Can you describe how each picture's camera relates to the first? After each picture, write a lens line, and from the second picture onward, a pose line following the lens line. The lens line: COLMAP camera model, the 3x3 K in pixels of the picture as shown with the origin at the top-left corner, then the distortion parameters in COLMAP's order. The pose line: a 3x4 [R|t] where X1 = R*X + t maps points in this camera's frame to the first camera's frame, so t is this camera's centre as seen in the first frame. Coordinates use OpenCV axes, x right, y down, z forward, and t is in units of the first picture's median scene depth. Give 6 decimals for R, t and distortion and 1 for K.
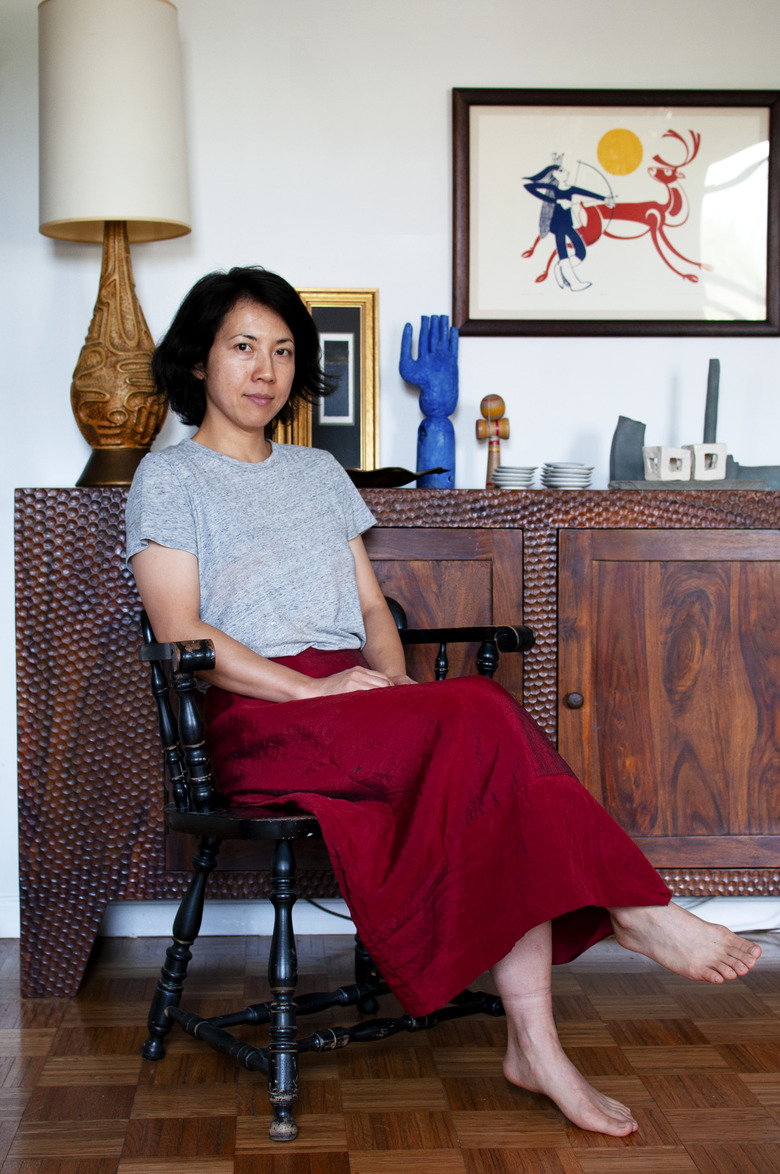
lens RADIAL K [[1823.2, 0, 390.0], [0, 1823.2, 587.0], [0, 0, 1]] dist [0.023018, -0.054149]
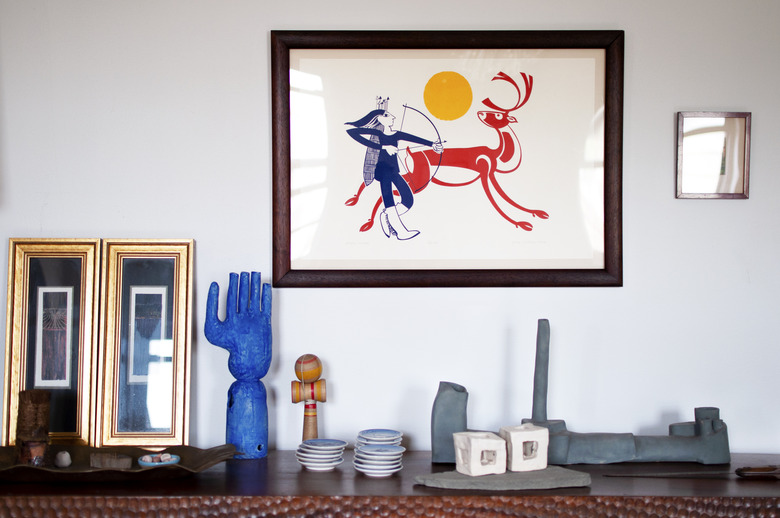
lens RADIAL K [[1233.3, 0, 390.0], [0, 1233.3, 259.0], [0, 0, 1]] dist [0.046007, -0.418254]
pose [[0.999445, 0.000597, -0.033311, 0.117265], [-0.001881, 0.999256, -0.038528, -0.128038], [0.033264, 0.038570, 0.998702, 0.357808]]
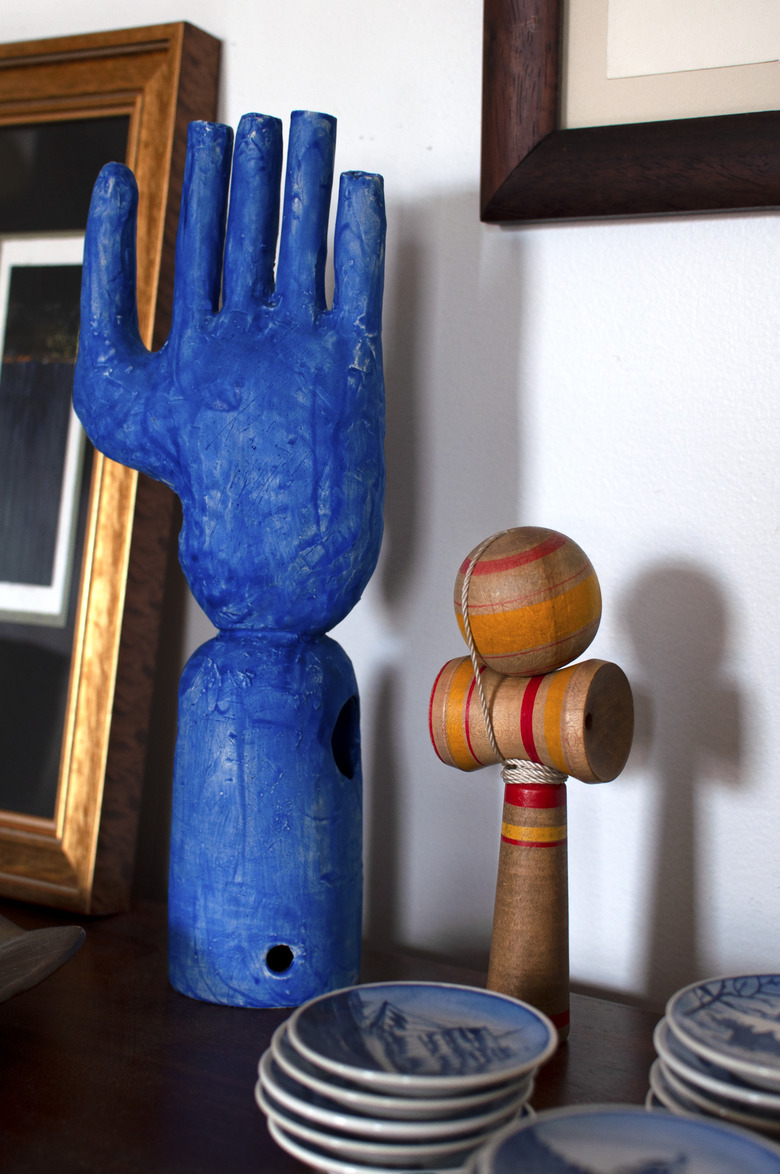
lens RADIAL K [[1823.2, 0, 390.0], [0, 1823.2, 587.0], [0, 0, 1]] dist [0.023018, -0.054149]
pose [[0.801361, 0.076405, -0.593281, 0.151218], [-0.050127, 0.996898, 0.060677, -0.108480], [0.596076, -0.018885, 0.802706, 0.828577]]
